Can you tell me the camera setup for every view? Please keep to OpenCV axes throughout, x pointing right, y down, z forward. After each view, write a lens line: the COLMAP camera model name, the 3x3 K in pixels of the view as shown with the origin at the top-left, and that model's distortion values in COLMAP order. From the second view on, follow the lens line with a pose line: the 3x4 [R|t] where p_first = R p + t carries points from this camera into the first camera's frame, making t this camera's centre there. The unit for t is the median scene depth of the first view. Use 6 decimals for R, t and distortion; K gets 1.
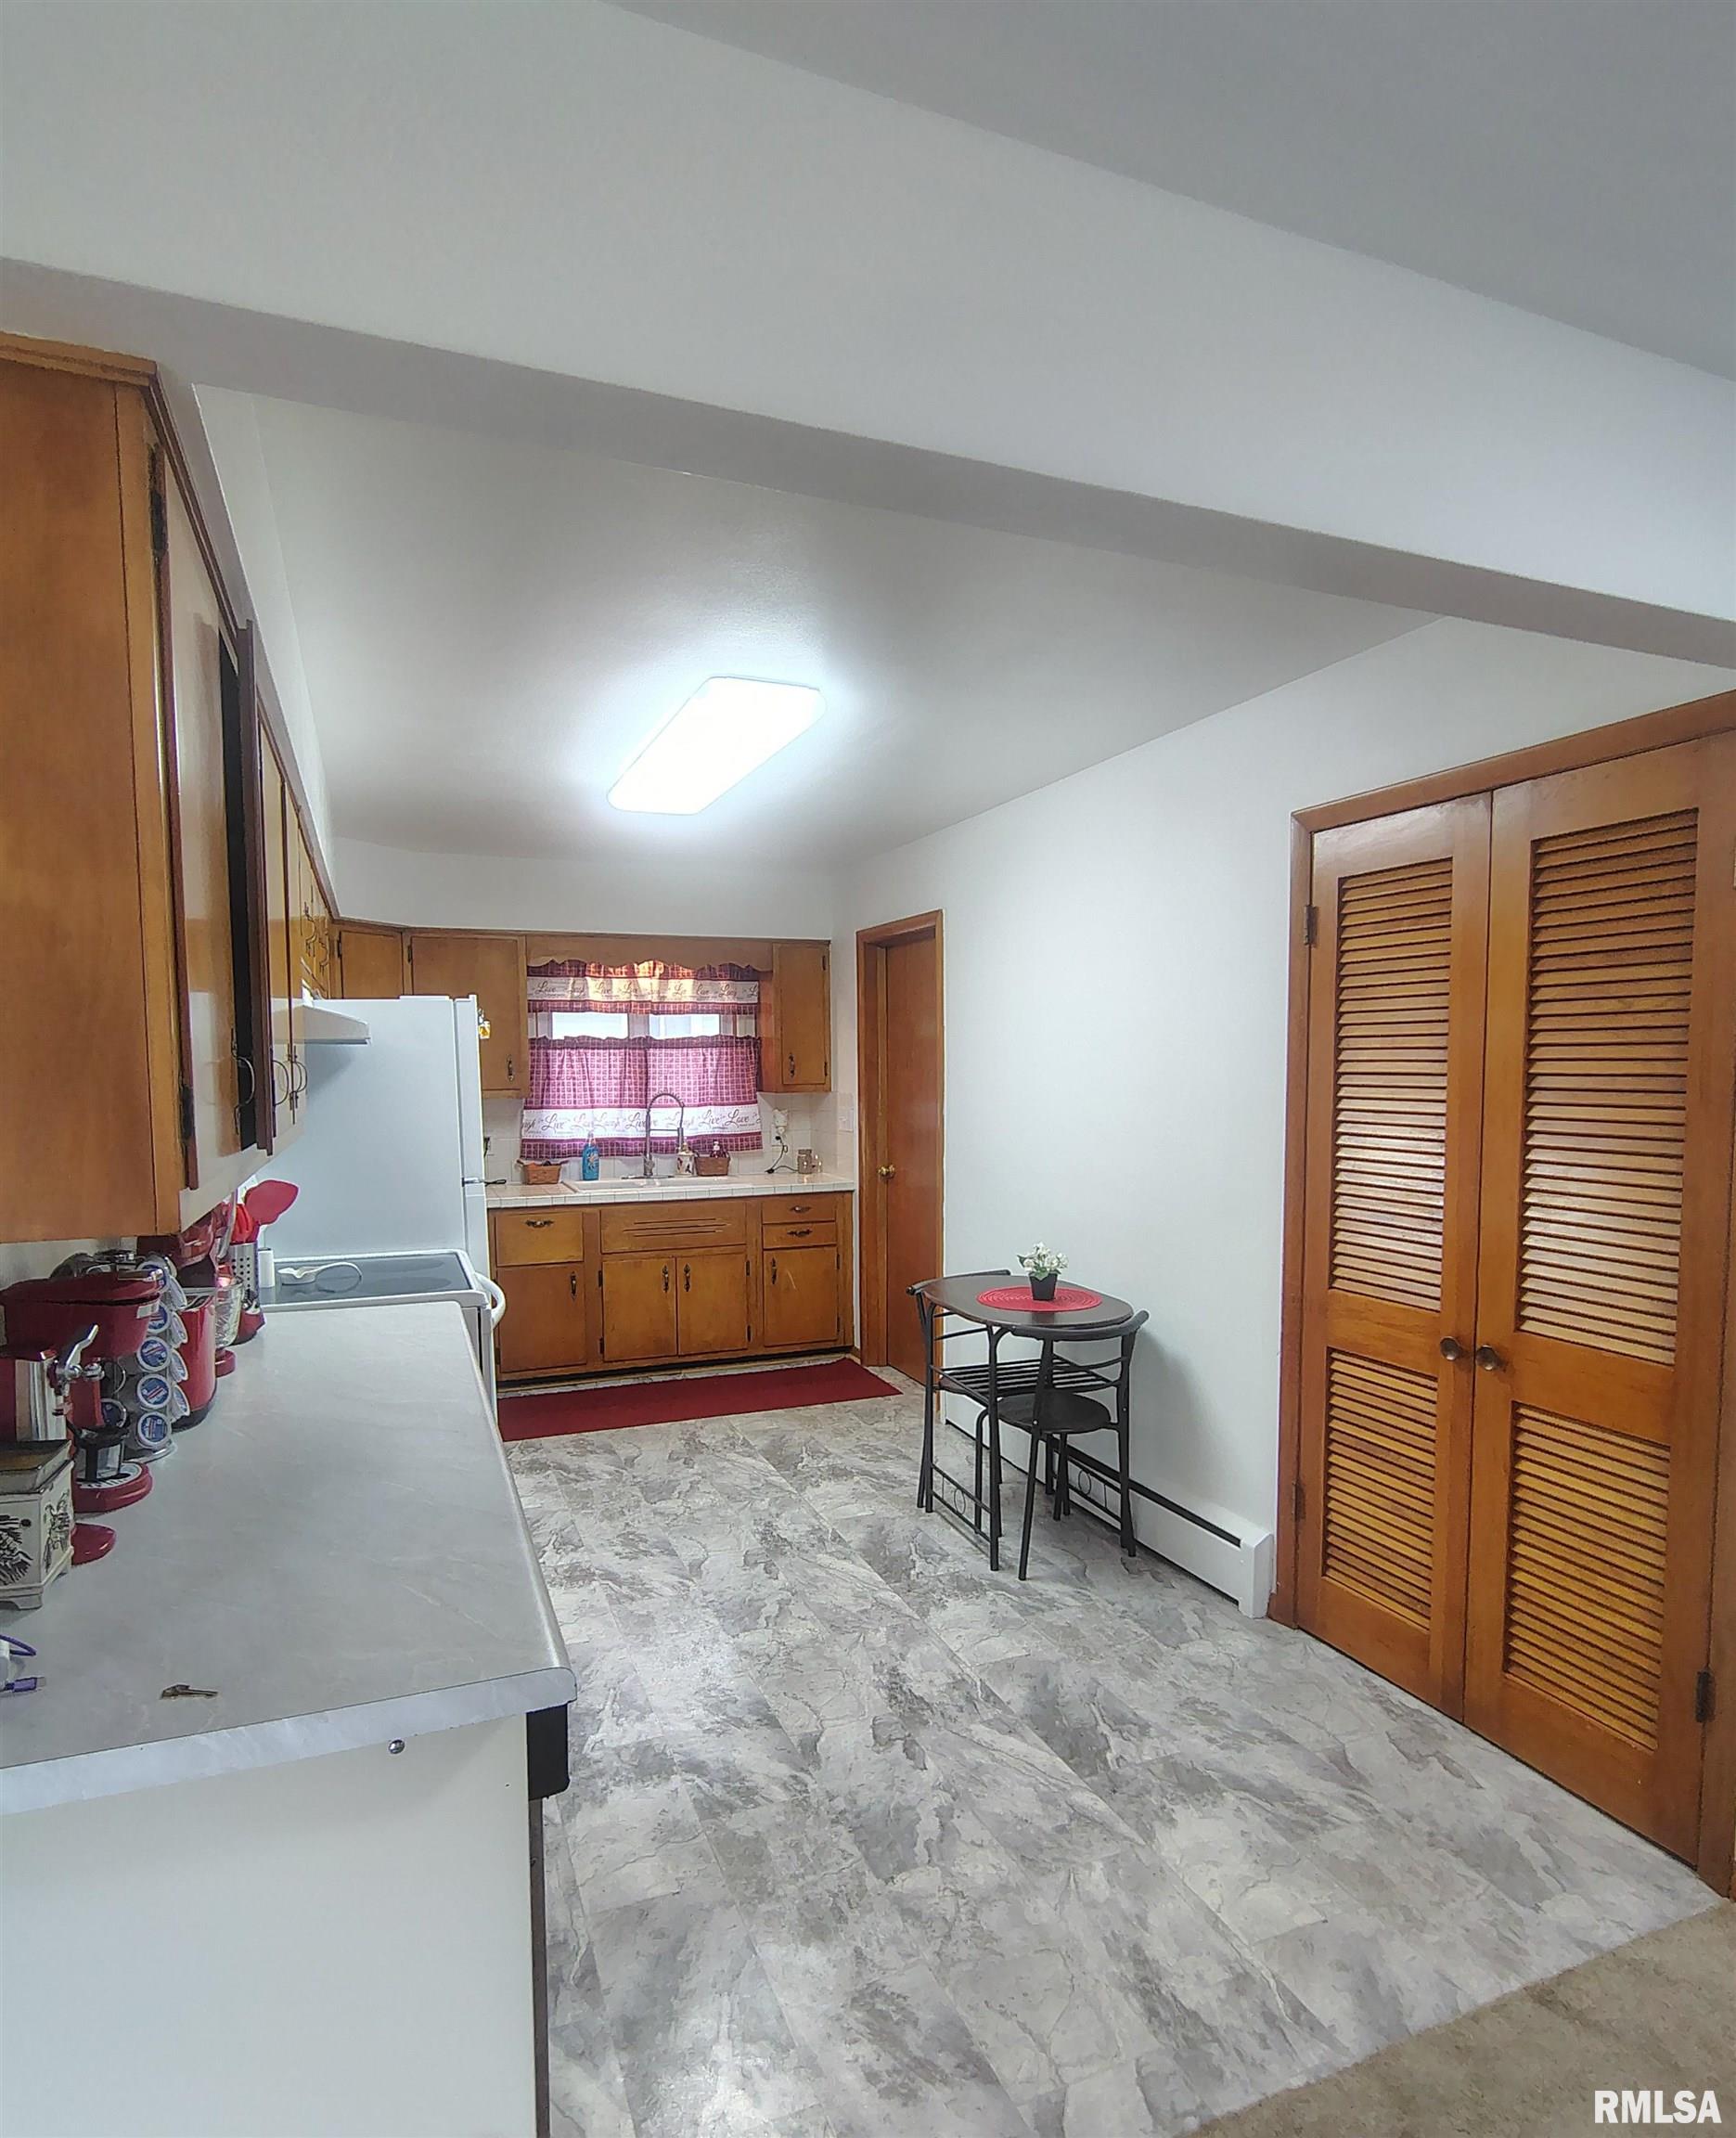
lens RADIAL K [[1170.3, 0, 868.1], [0, 1170.3, 1154.6], [0, 0, 1]] dist [-0.004745, 0.001726]
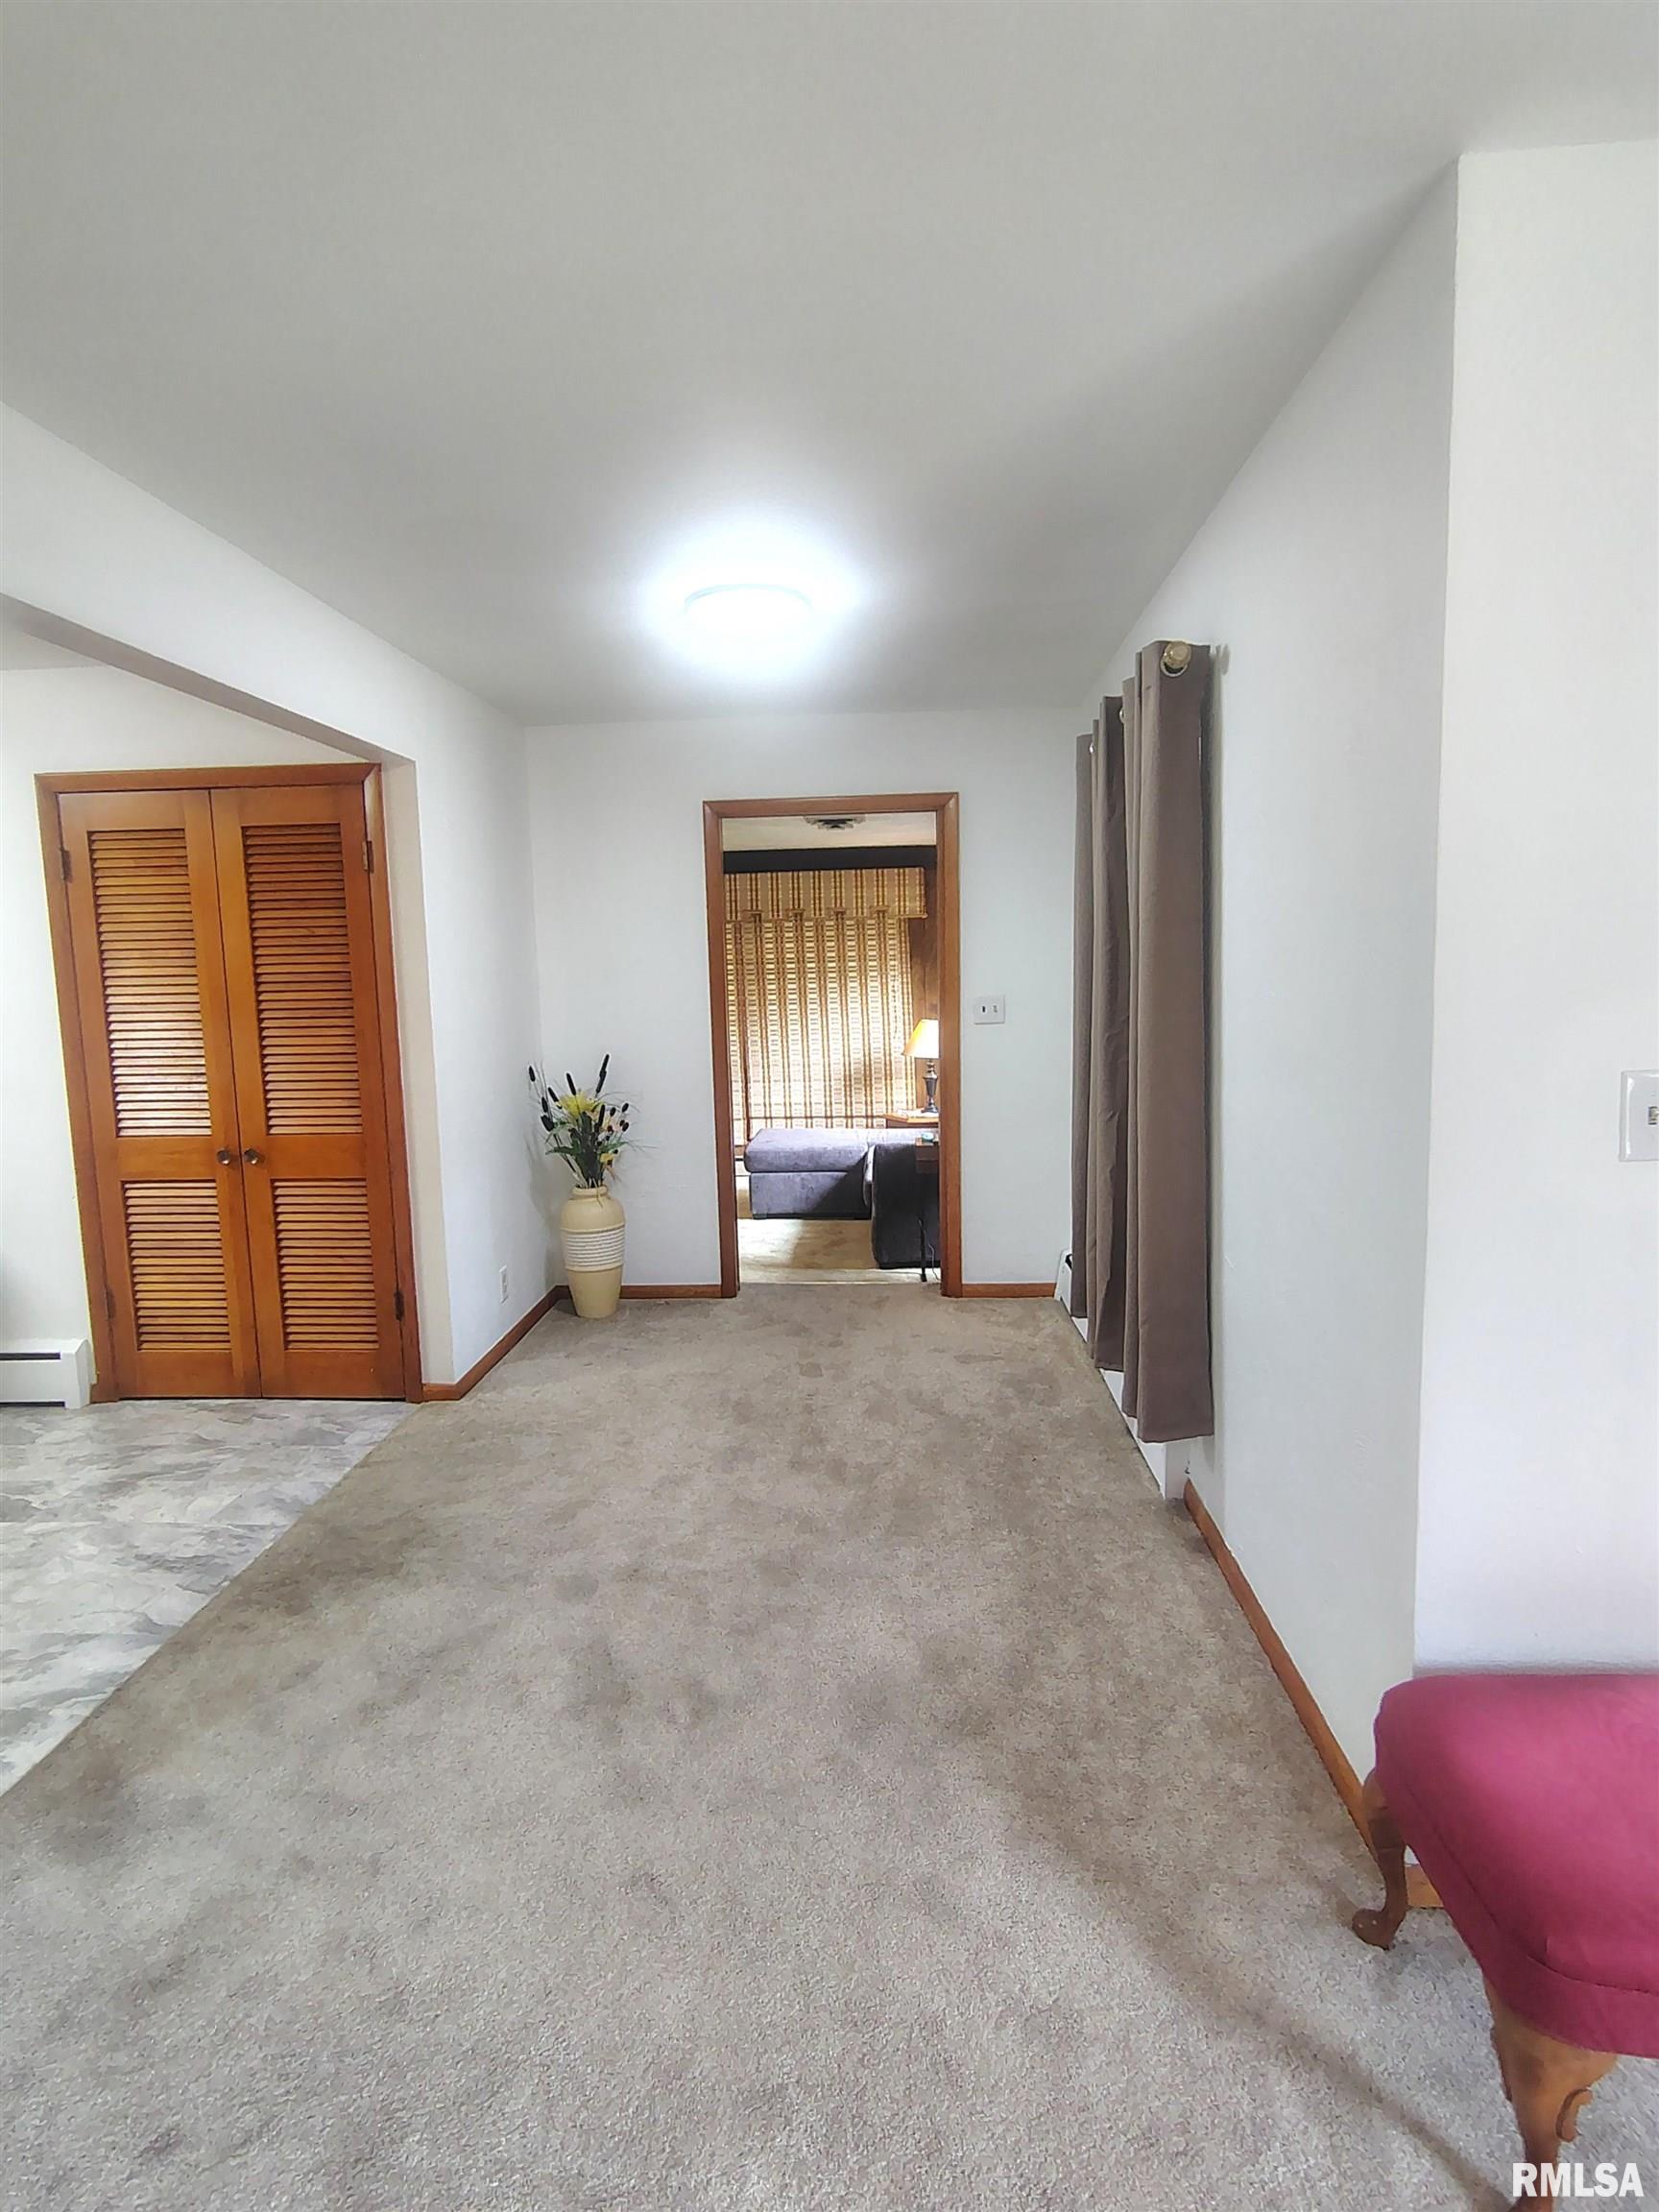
lens RADIAL K [[1142.1, 0, 829.5], [0, 1142.1, 1106.0], [0, 0, 1]] dist [0.001953, -0.017620]
pose [[0.426850, -0.111313, 0.897446, -0.248297], [0.087711, 0.992813, 0.081423, 0.025094], [-0.900059, 0.043961, 0.433545, -0.178359]]
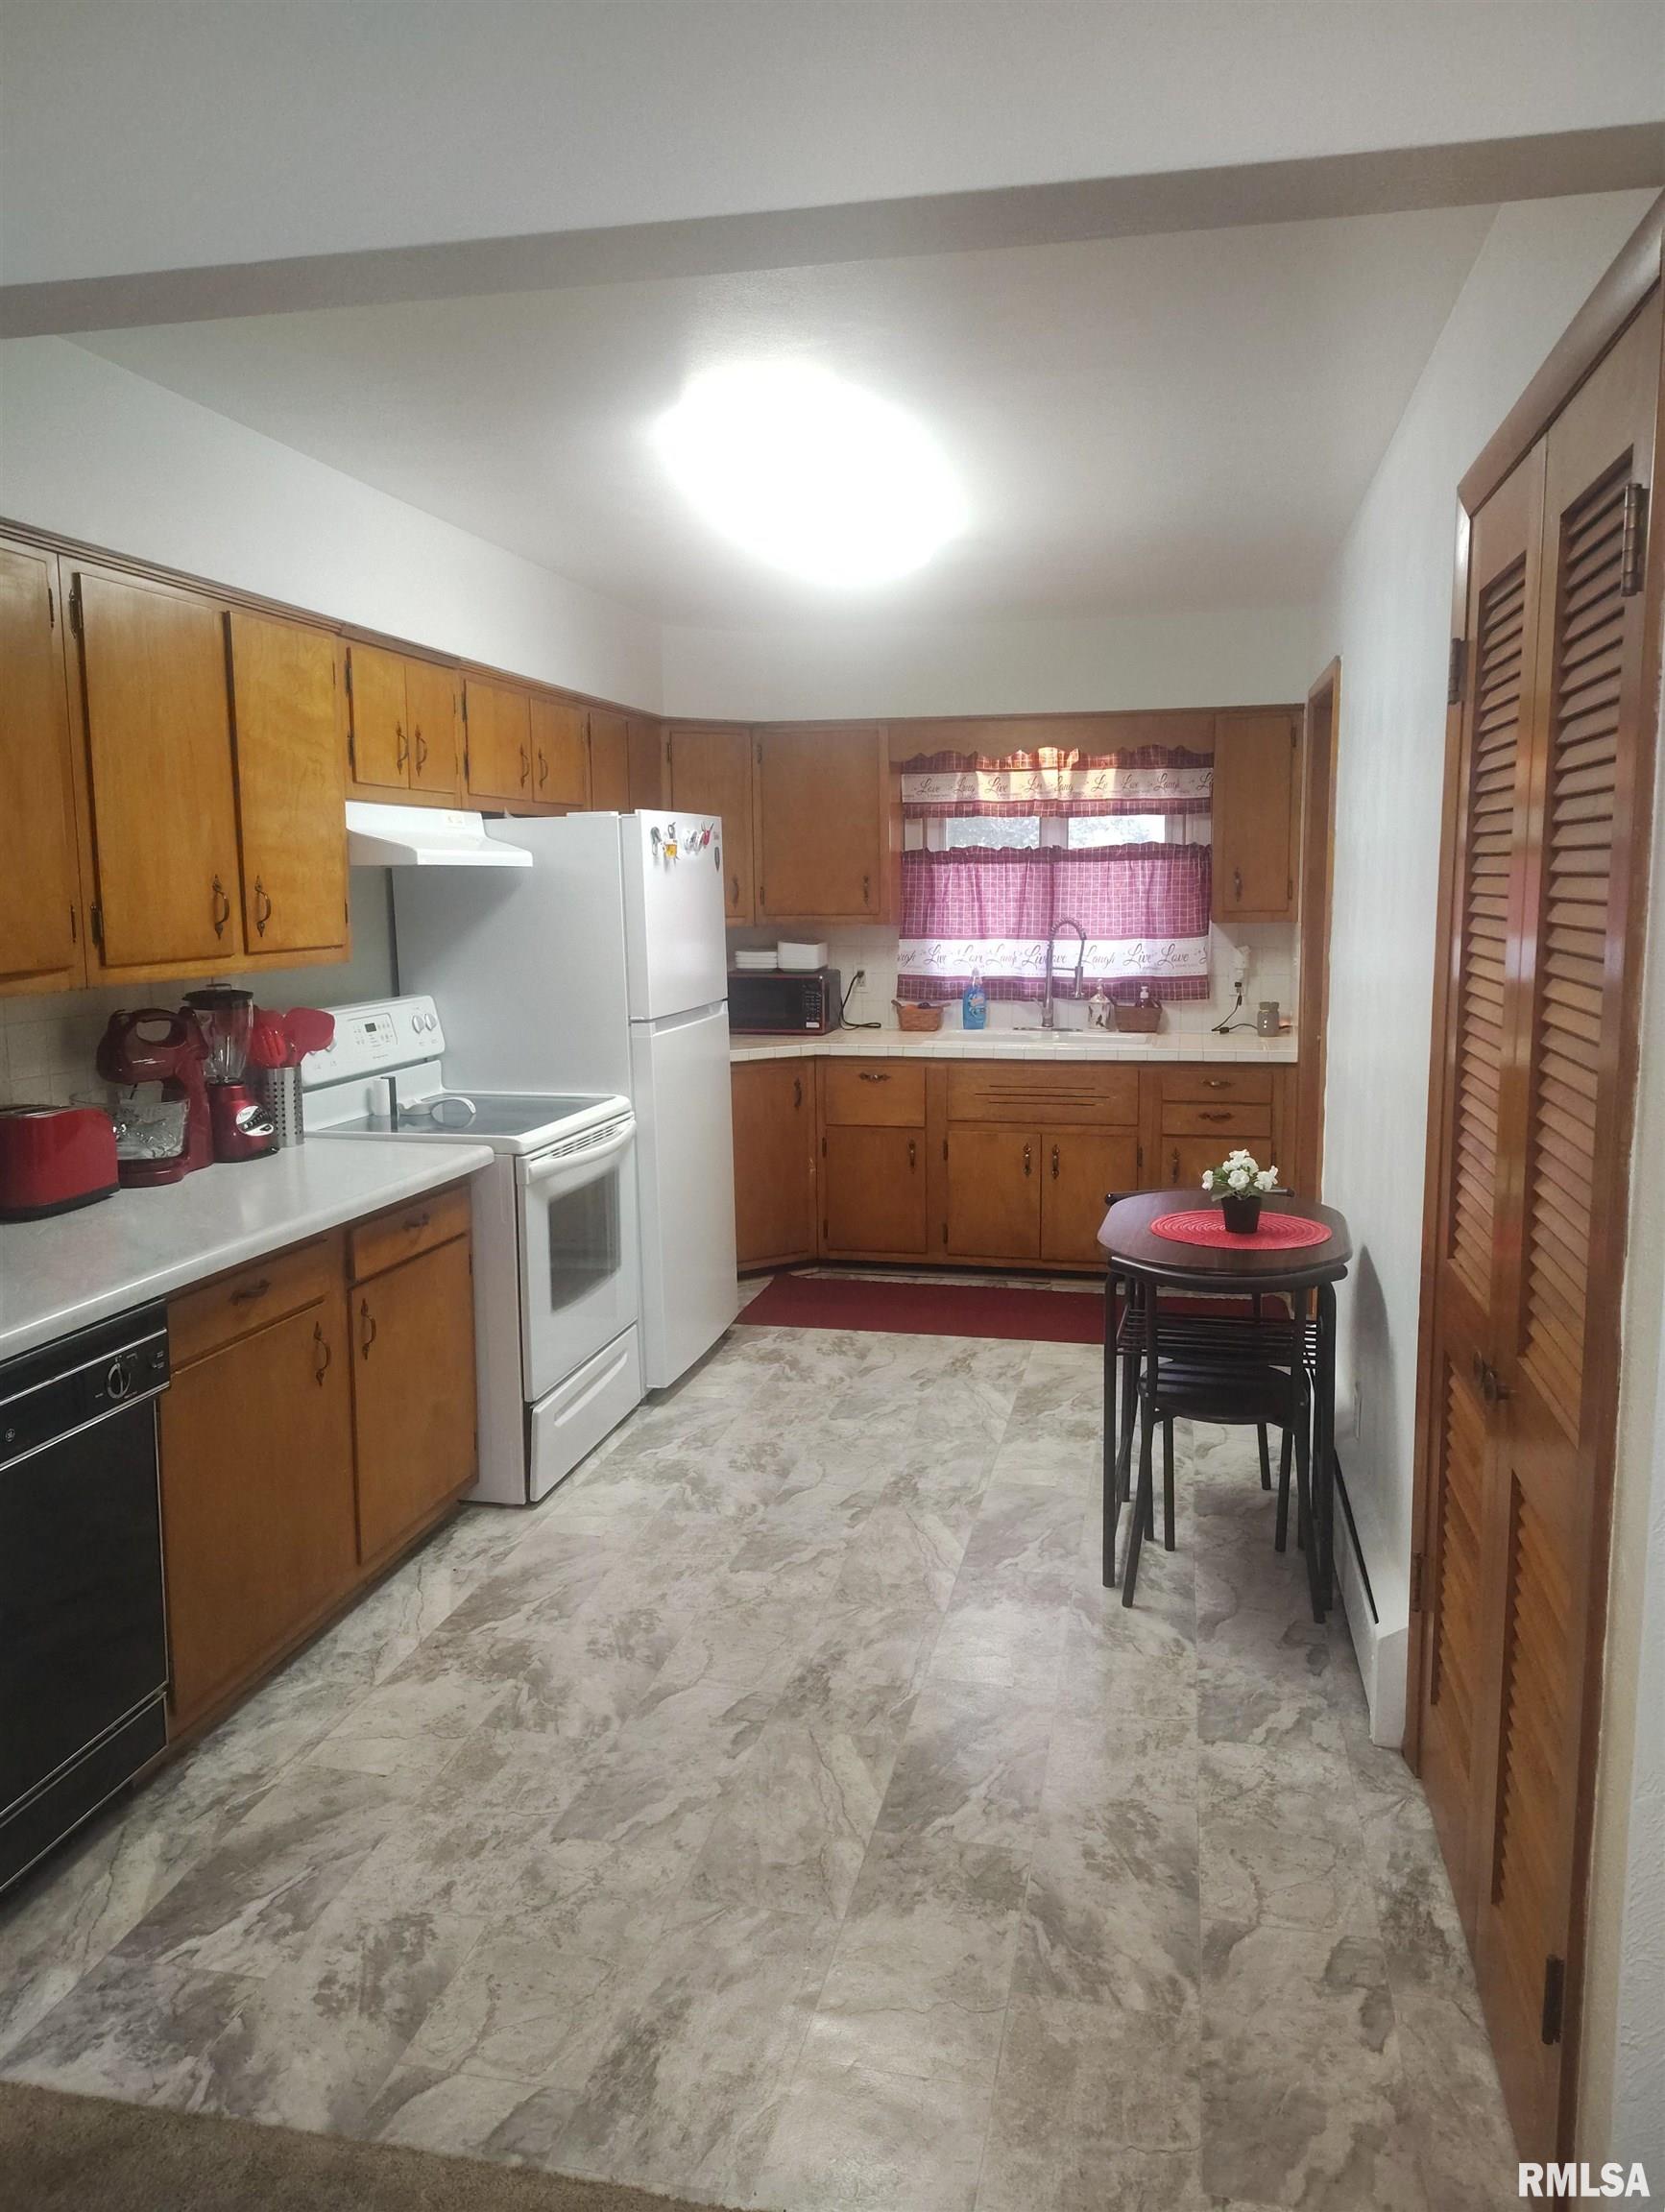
lens RADIAL K [[1584.4, 0, 843.2], [0, 1584.4, 1088.2], [0, 0, 1]] dist [0.065597, -0.074638]
pose [[0.826837, 0.074657, -0.557464, 0.347944], [-0.040766, 0.996499, 0.072988, -0.015436], [0.560962, -0.037624, 0.826986, 0.062701]]
